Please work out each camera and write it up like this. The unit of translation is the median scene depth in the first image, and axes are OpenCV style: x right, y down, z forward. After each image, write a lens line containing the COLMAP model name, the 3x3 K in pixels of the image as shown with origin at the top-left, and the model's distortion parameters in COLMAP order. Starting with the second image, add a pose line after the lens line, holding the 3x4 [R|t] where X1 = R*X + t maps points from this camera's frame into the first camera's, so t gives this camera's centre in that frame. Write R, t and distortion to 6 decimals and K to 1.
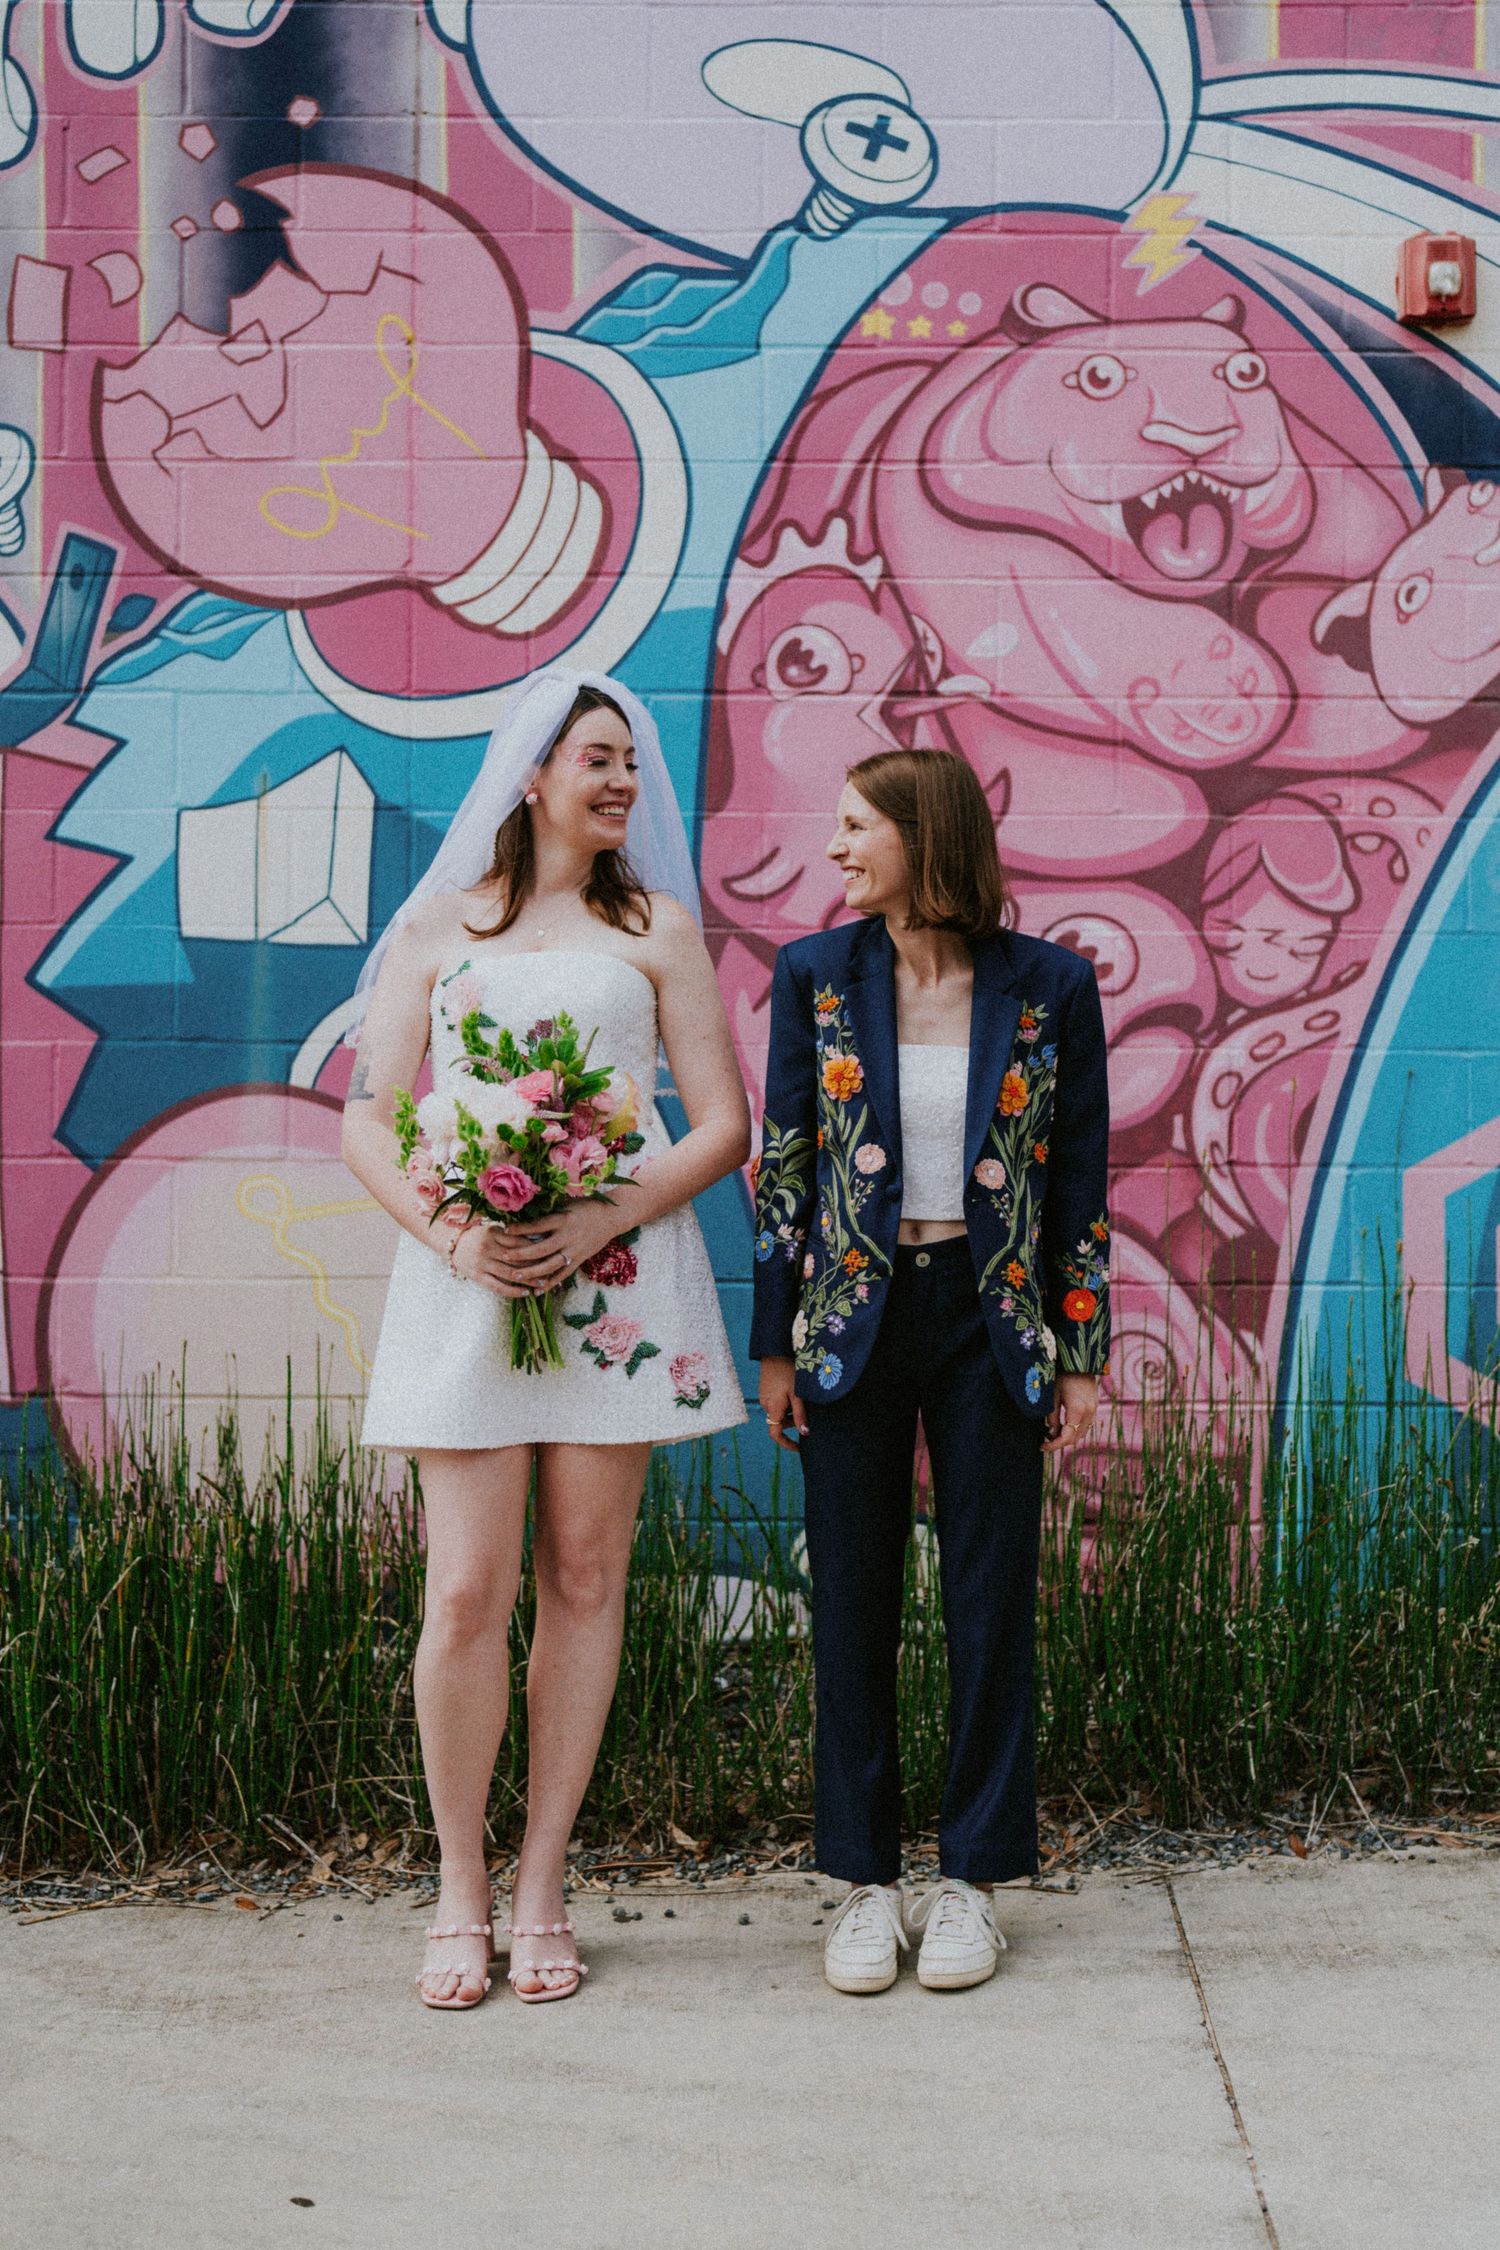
lens RADIAL K [[3067.9, 0, 743.1], [0, 3067.9, 1118.4], [0, 0, 1]] dist [-0.091407, 0.000000]
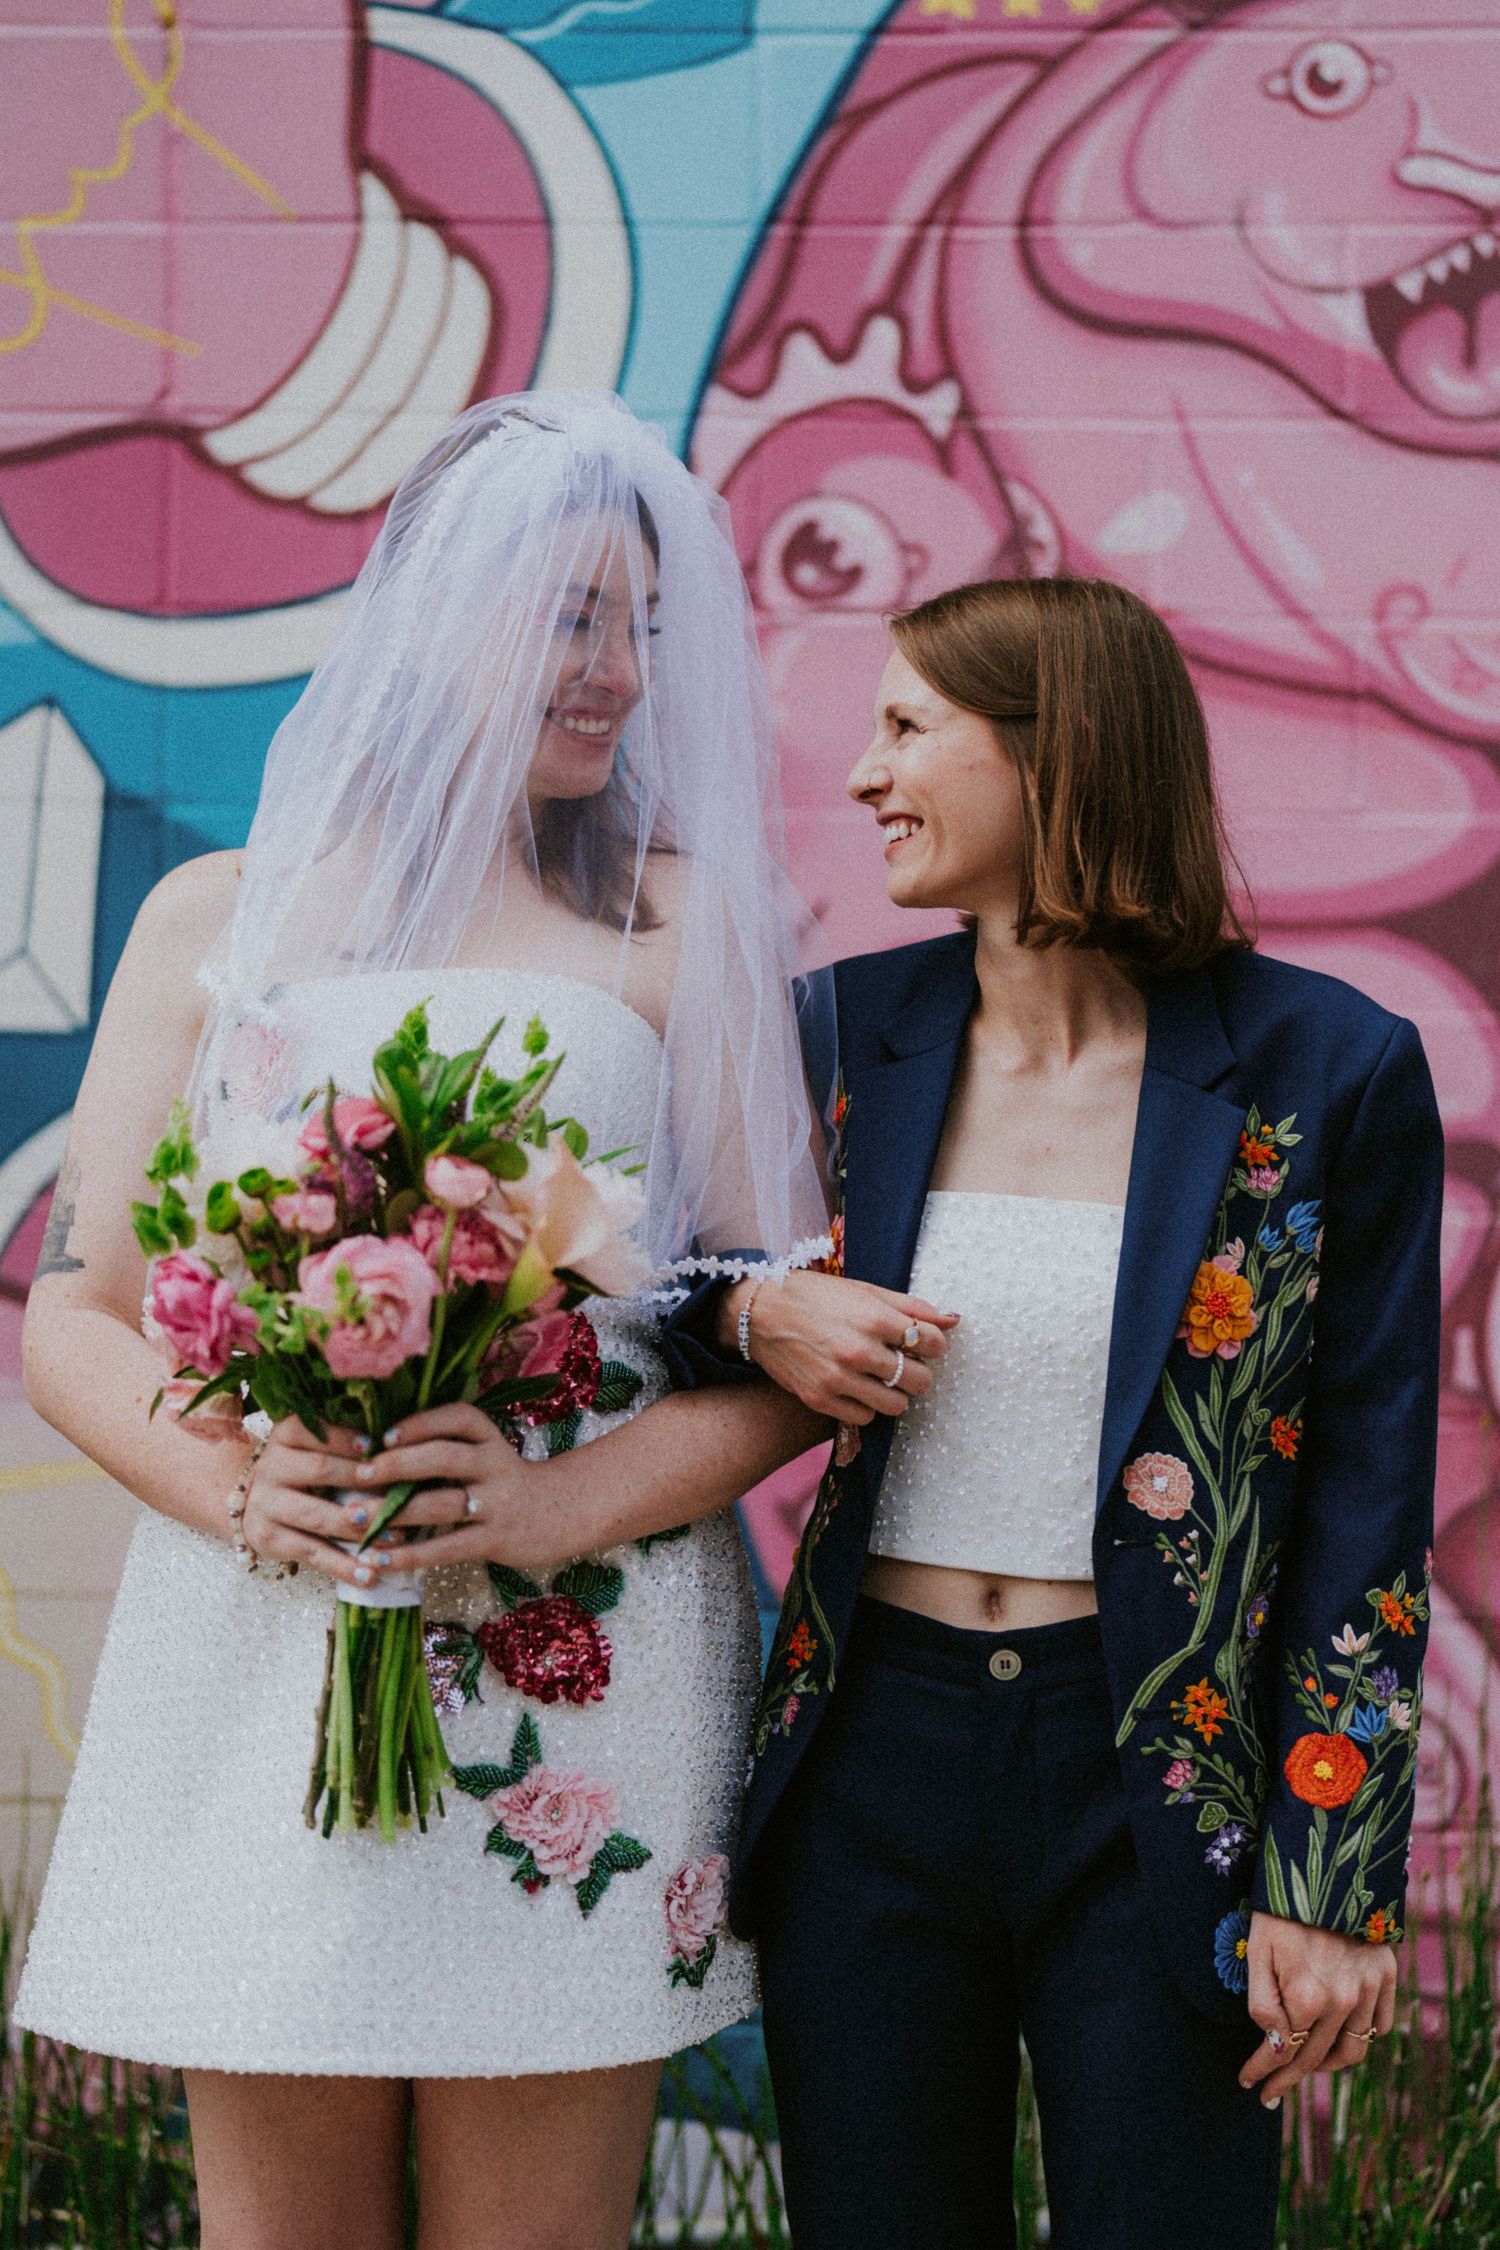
lens RADIAL K [[3067.9, 0, 759.1], [0, 3067.9, 1125.0], [0, 0, 1]] dist [-0.091407, 0.000000]
pose [[0.999308, 0.007822, -0.036358, 0.029847], [-0.009682, 0.998637, -0.051279, -0.009076], [0.035908, 0.051595, 0.998022, 0.416909]]
